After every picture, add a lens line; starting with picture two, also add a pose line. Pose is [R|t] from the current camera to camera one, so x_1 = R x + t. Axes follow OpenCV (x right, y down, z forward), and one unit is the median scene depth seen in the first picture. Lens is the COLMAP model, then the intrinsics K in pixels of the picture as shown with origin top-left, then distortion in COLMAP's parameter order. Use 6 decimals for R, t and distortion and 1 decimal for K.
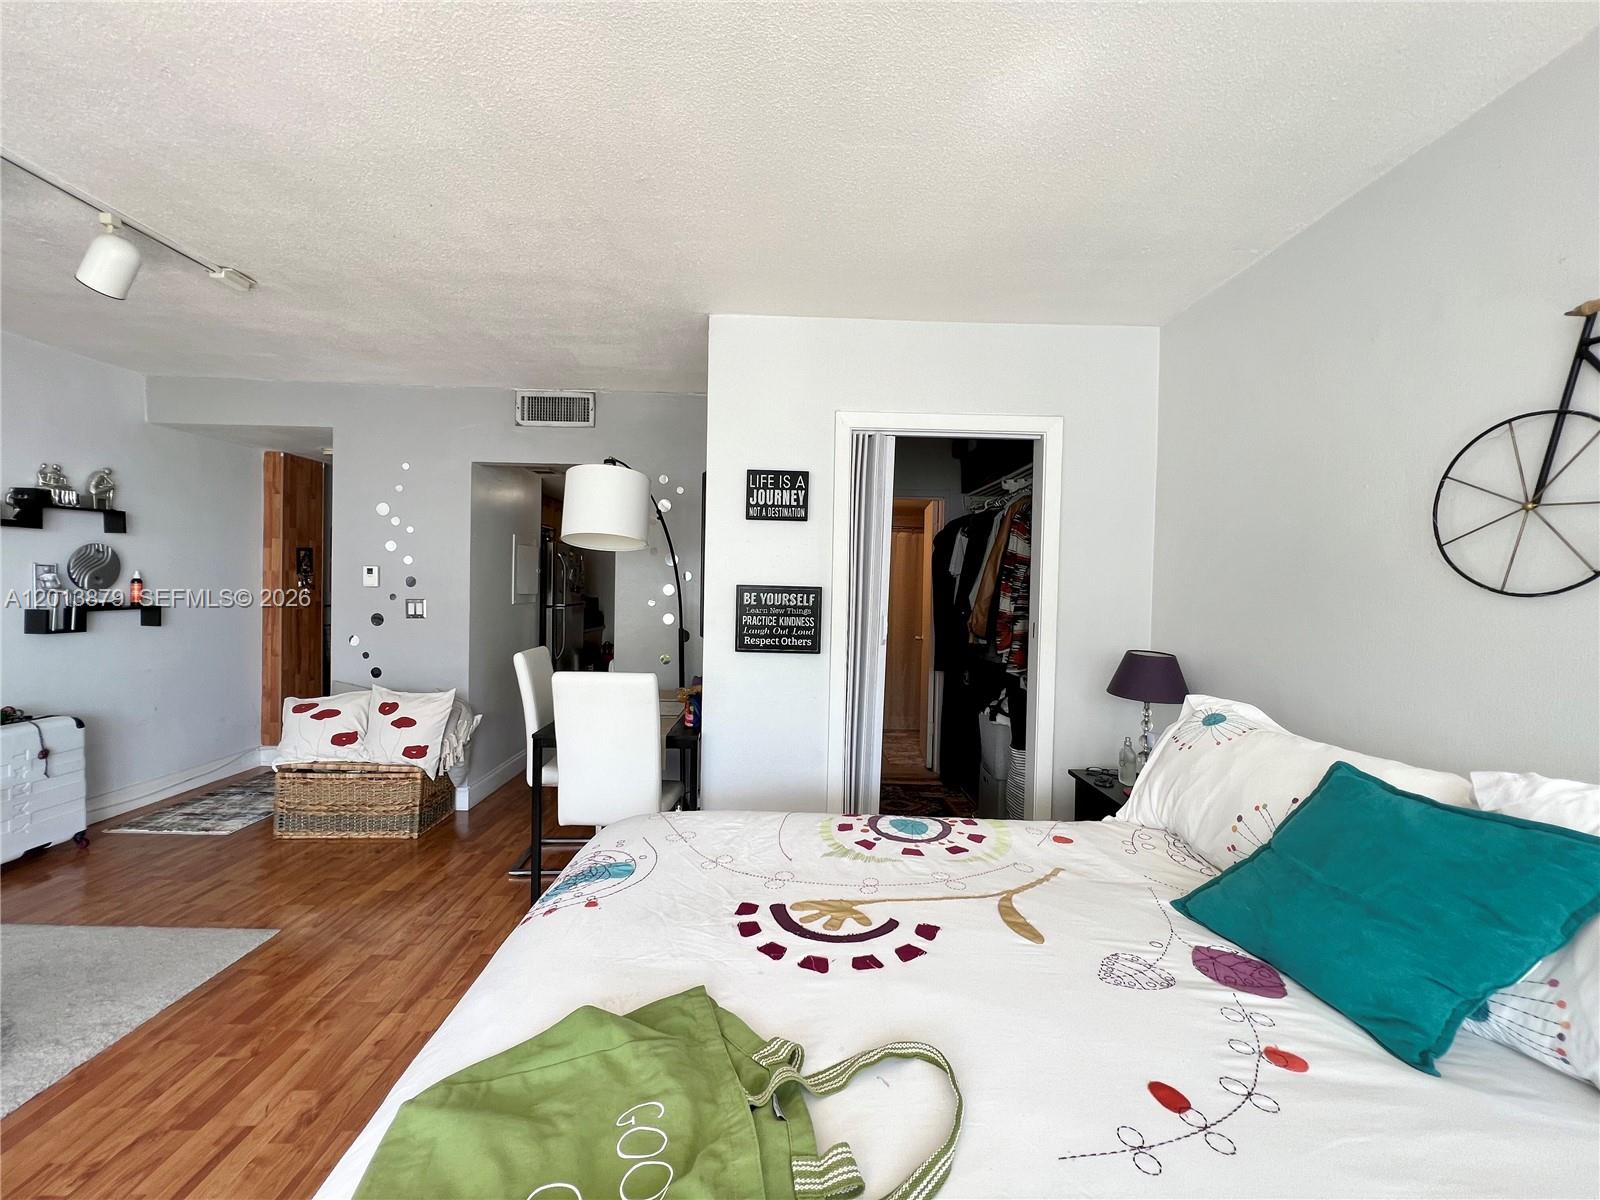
lens RADIAL K [[641.1, 0, 798.0], [0, 641.1, 595.1], [0, 0, 1]] dist [-0.001345, 0.000386]
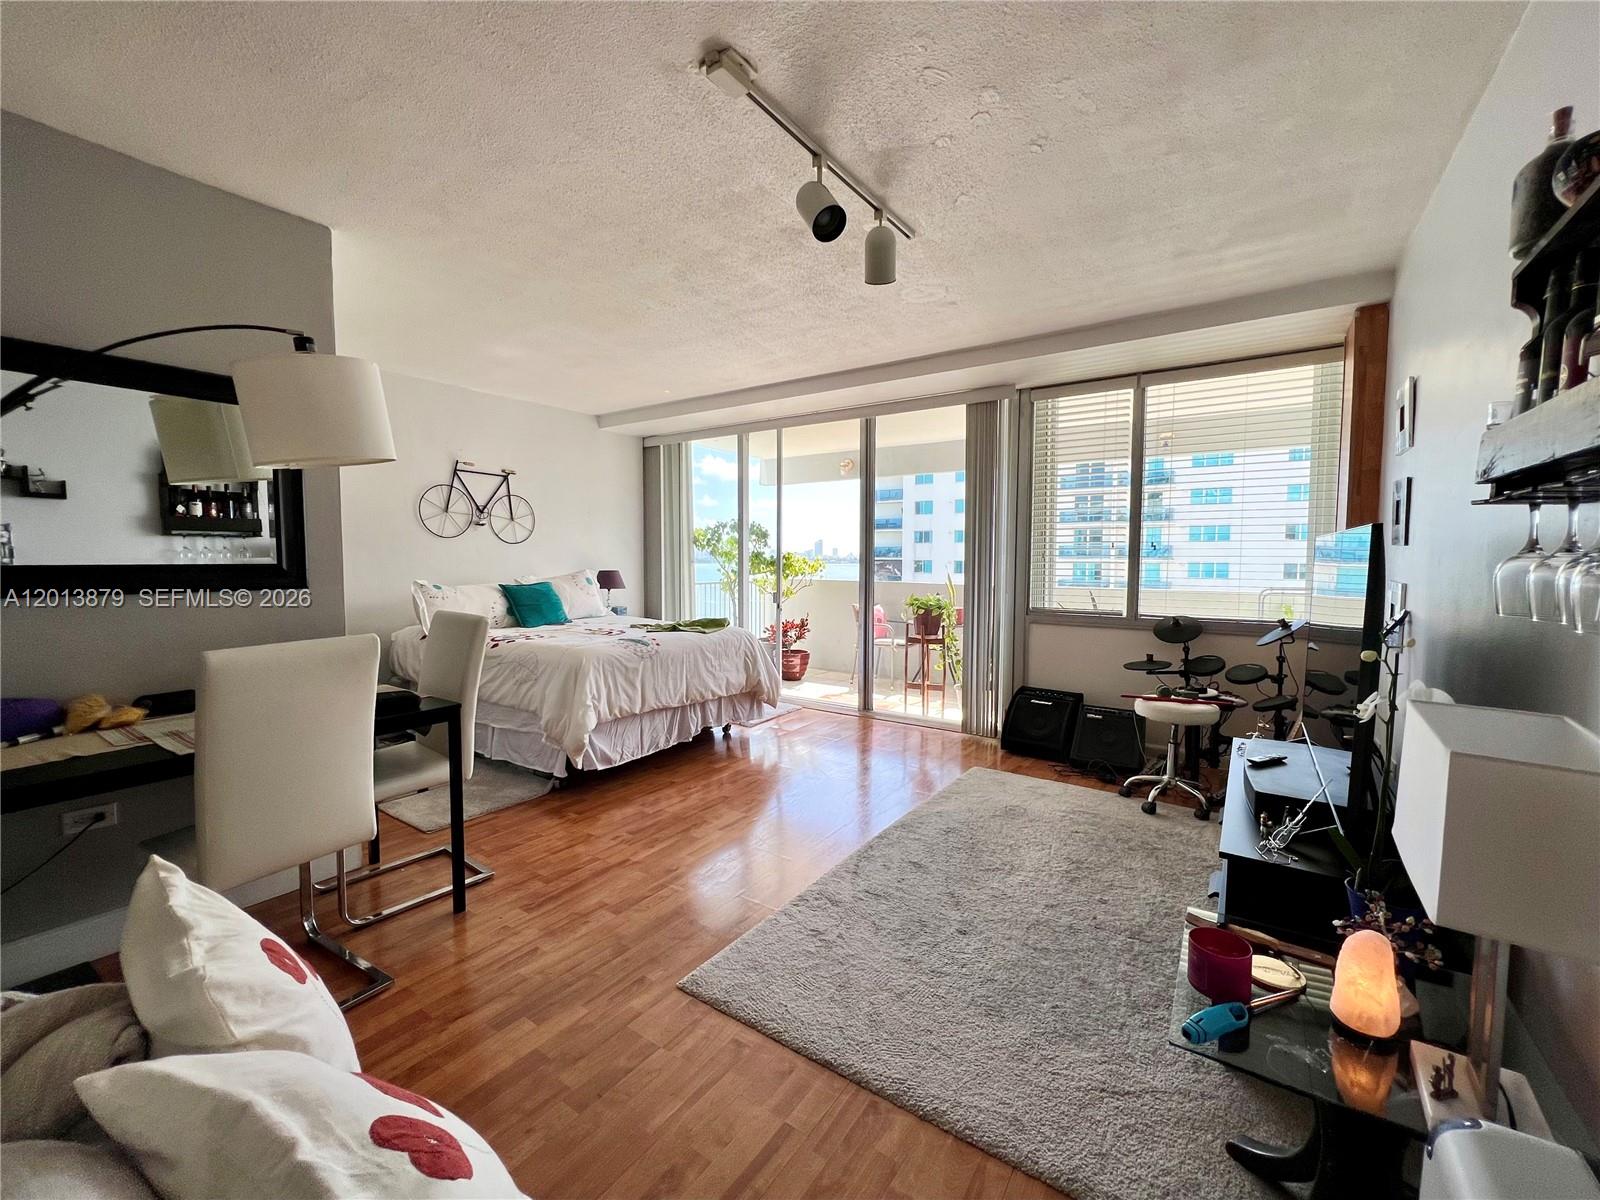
lens RADIAL K [[648.6, 0, 794.6], [0, 648.6, 594.1], [0, 0, 1]] dist [-0.000591, 0.000102]
pose [[-0.810366, -0.058113, 0.583034, -0.988708], [-0.011353, 0.996440, 0.083538, -0.004039], [-0.585813, 0.061077, -0.808141, 1.112828]]
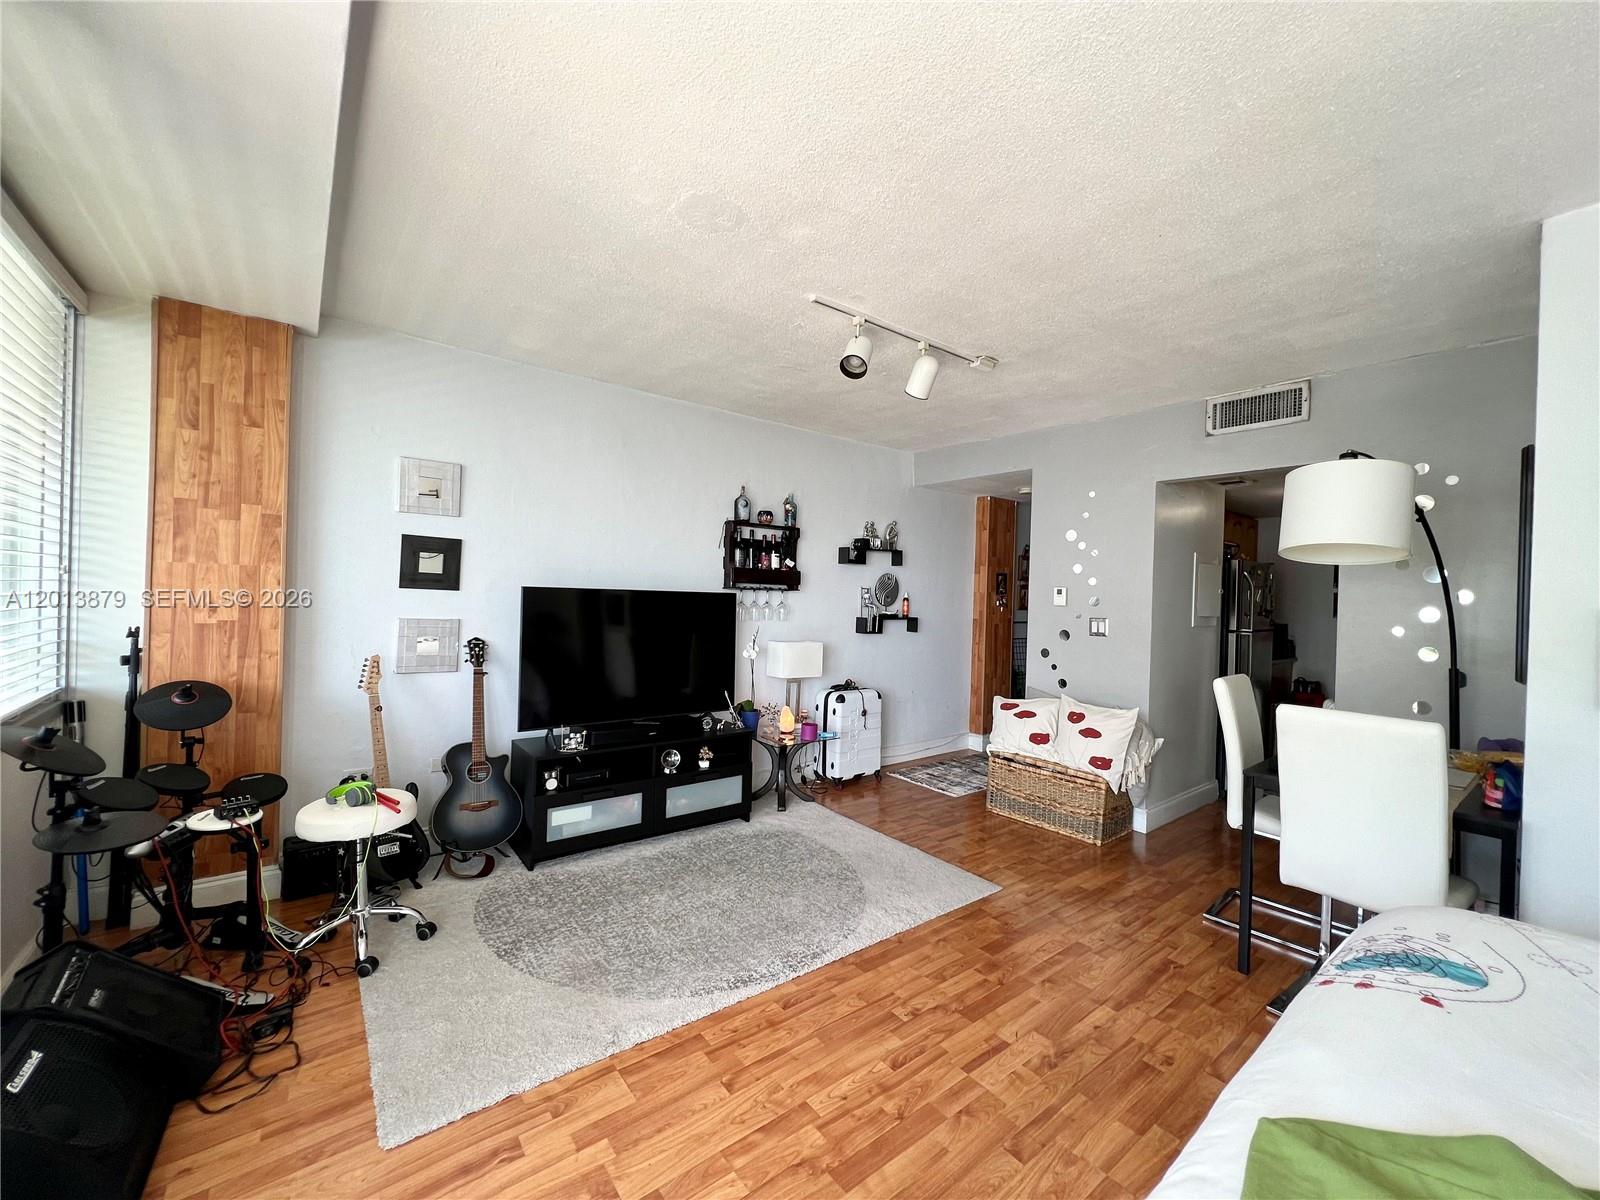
lens RADIAL K [[641.1, 0, 798.0], [0, 641.1, 595.1], [0, 0, 1]] dist [-0.001345, 0.000386]
pose [[0.602886, -0.000297, -0.797827, -0.057261], [-0.029768, 0.999295, -0.022866, 0.008217], [0.797272, 0.037536, 0.602452, -0.040603]]
